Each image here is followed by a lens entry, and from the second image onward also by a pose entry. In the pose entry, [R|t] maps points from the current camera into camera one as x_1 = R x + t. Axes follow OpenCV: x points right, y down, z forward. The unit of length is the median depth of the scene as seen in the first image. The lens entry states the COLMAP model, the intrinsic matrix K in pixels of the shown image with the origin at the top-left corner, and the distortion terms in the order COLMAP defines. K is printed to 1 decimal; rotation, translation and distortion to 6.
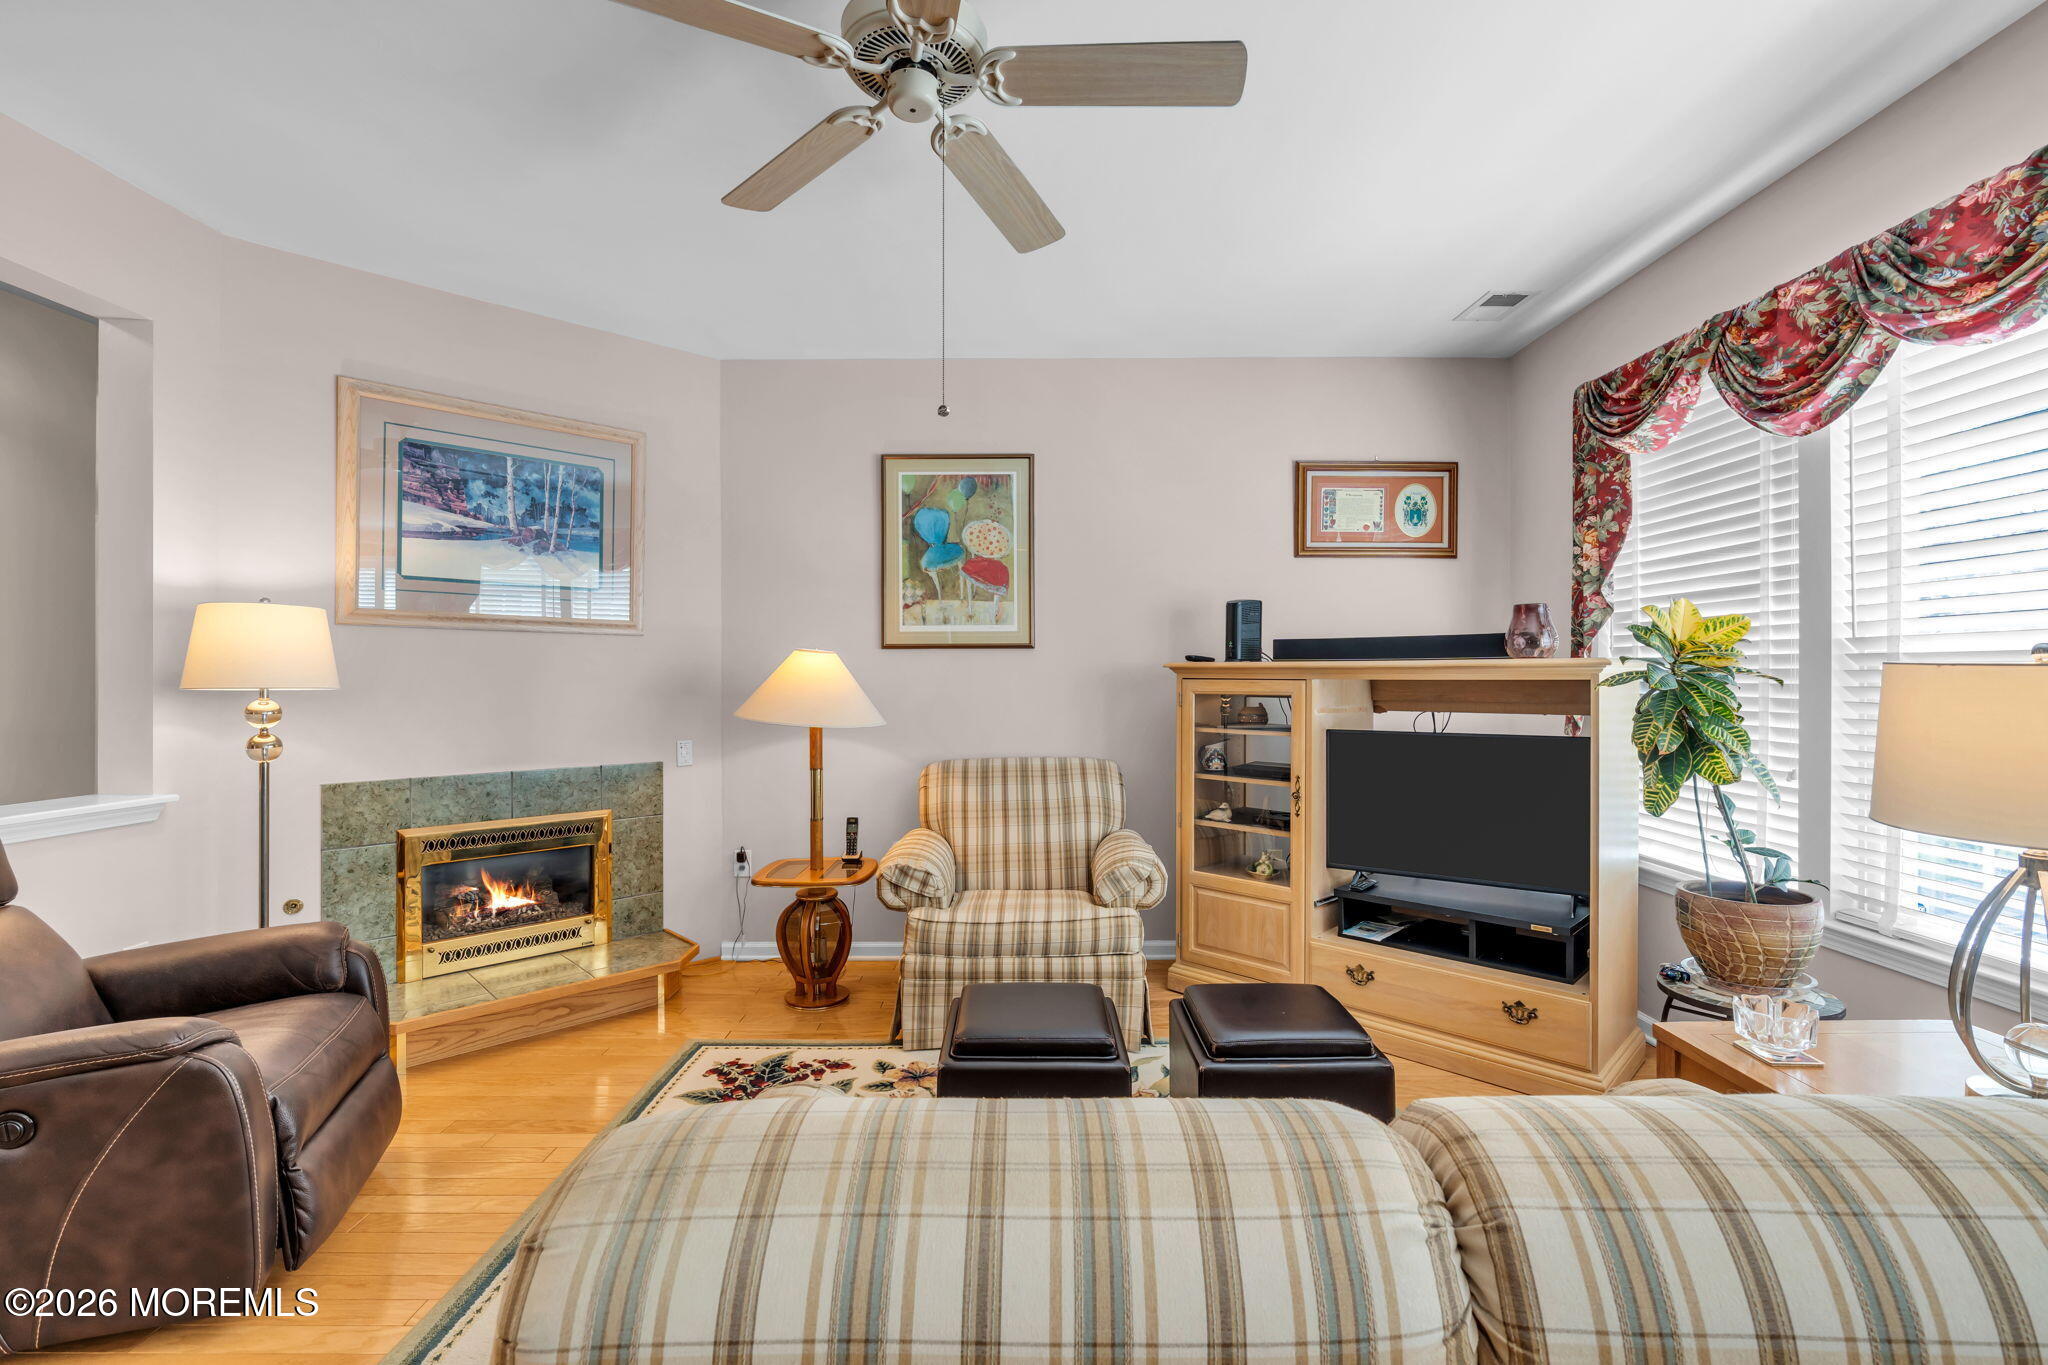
lens RADIAL K [[917.6, 0, 1019.6], [0, 917.6, 677.8], [0, 0, 1]] dist [-0.008708, 0.001941]
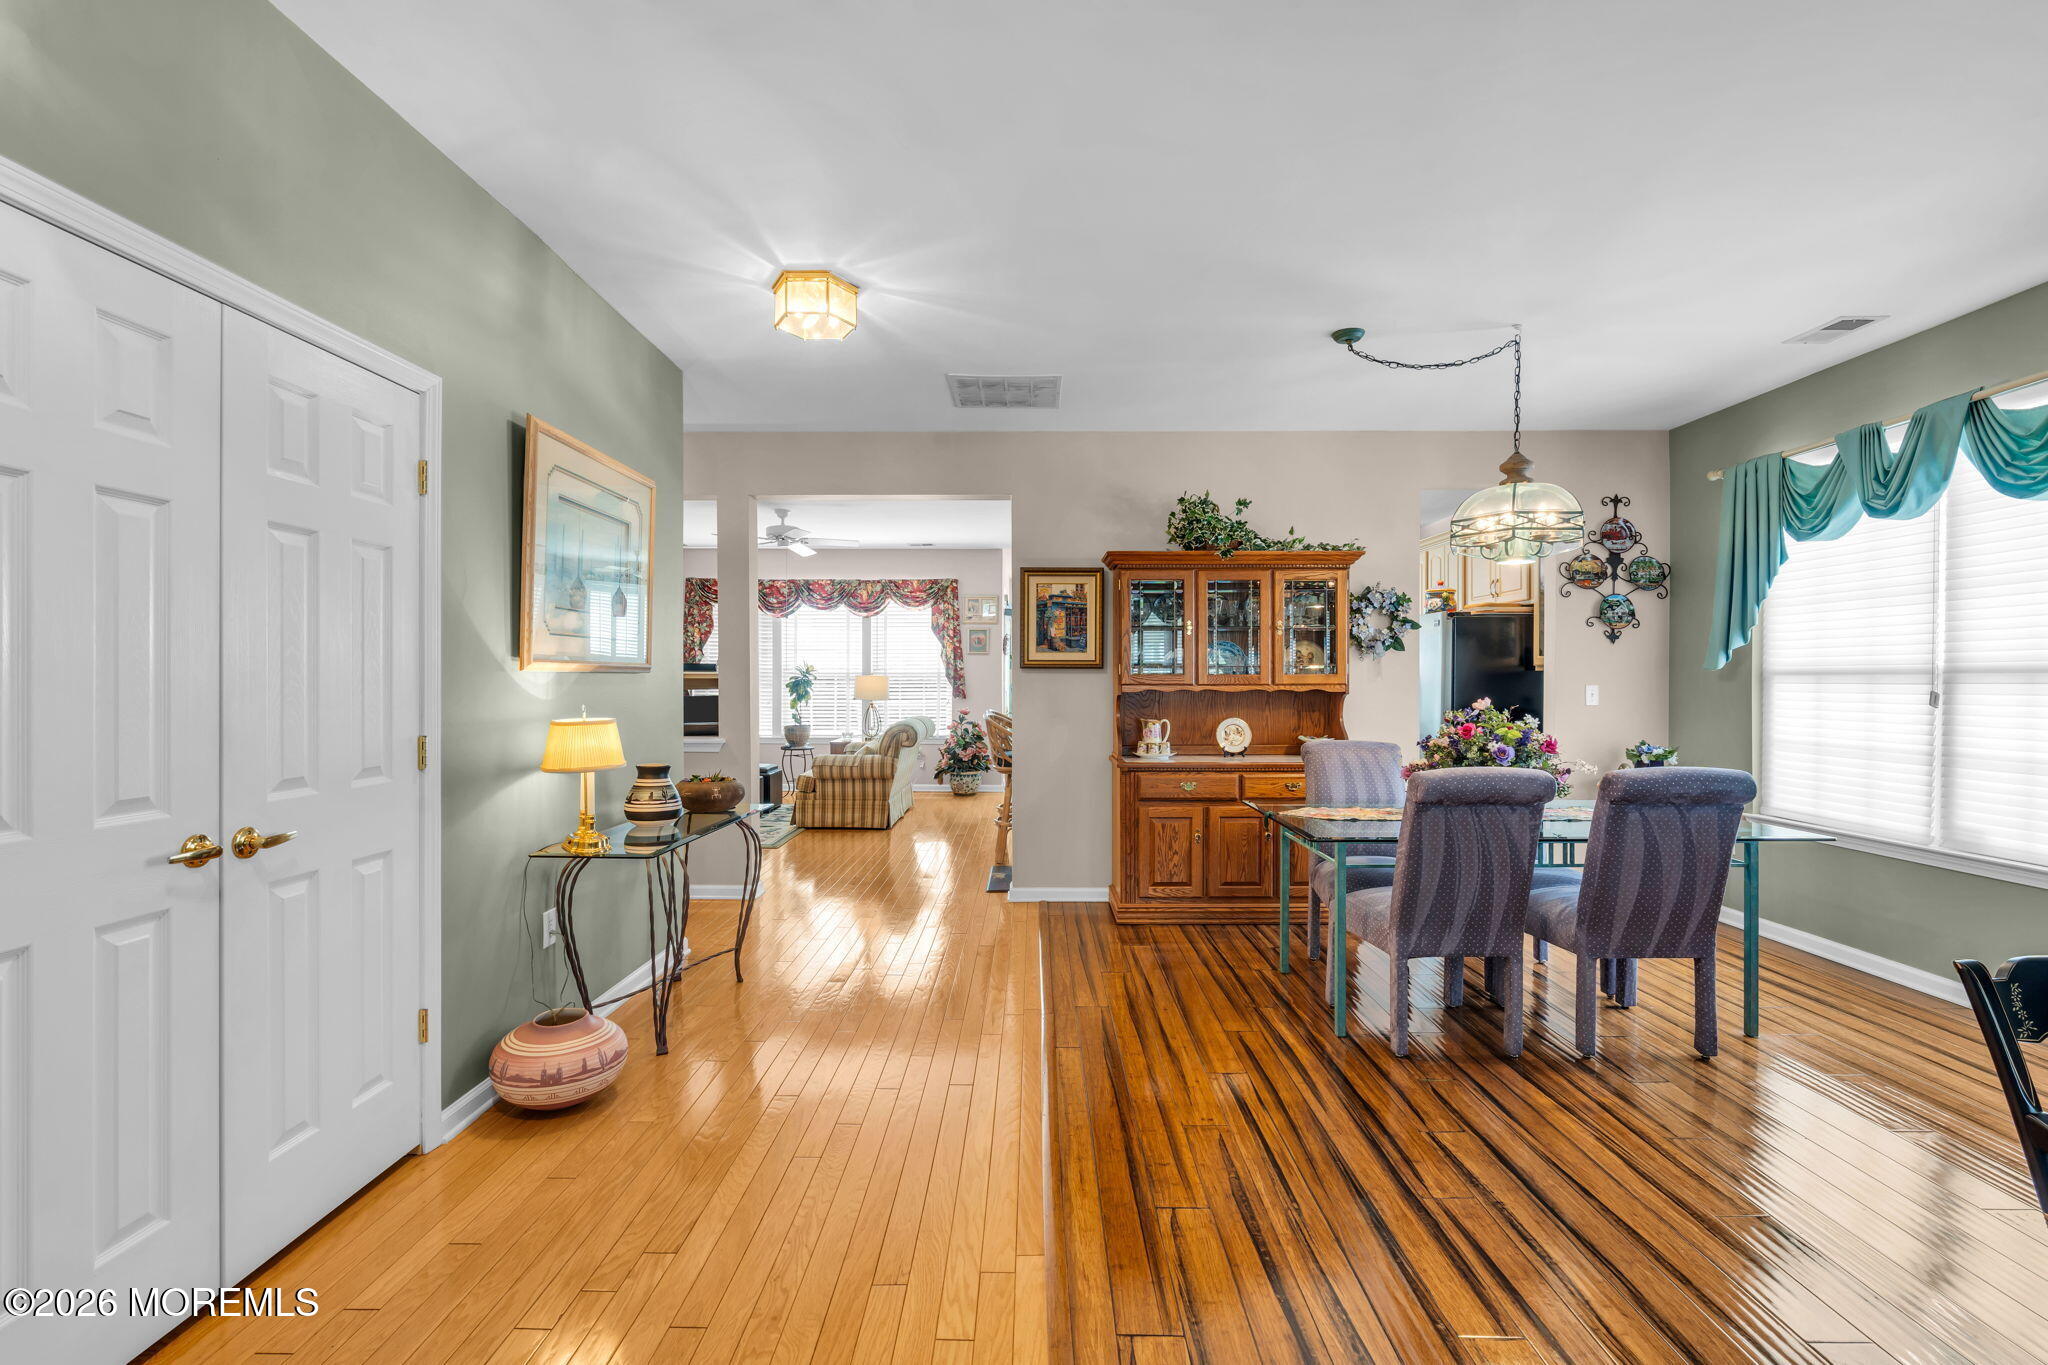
lens RADIAL K [[917.6, 0, 1028.8], [0, 917.6, 687.6], [0, 0, 1]] dist [-0.008708, 0.001941]
pose [[0.002672, -0.010827, 0.999938, -2.360971], [-0.005232, 0.999928, 0.010841, -0.005067], [-0.999983, -0.005261, 0.002615, -0.093268]]
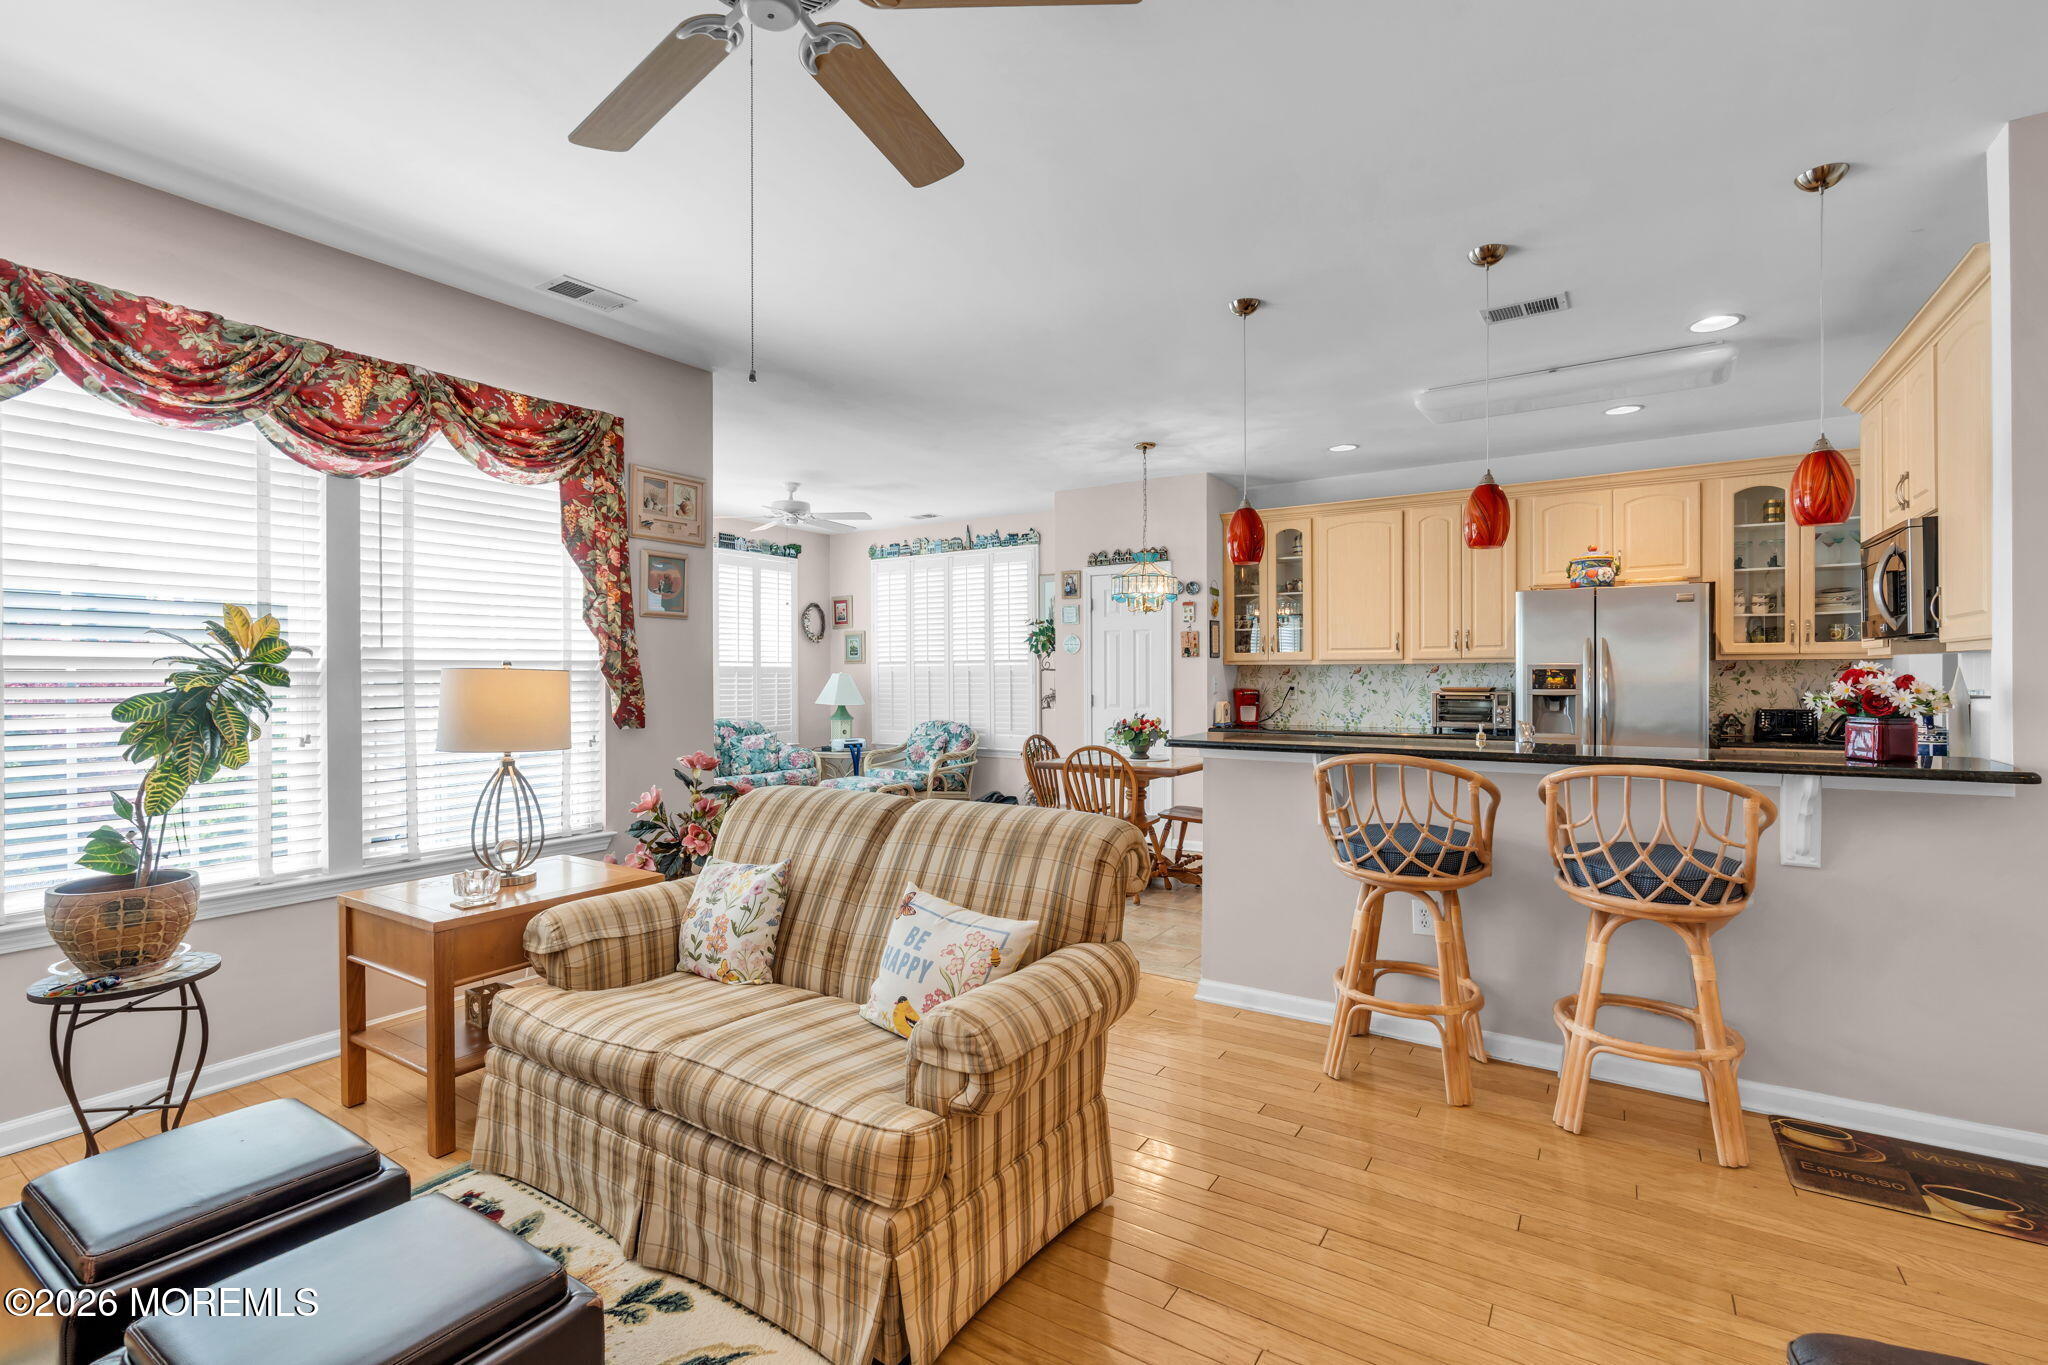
lens RADIAL K [[917.6, 0, 1020.0], [0, 917.6, 684.0], [0, 0, 1]] dist [-0.008708, 0.001941]
pose [[-0.839388, -0.001559, 0.543530, -0.412394], [0.002277, 0.999977, 0.006384, 0.001101], [-0.543528, 0.006596, -0.839365, 0.844877]]
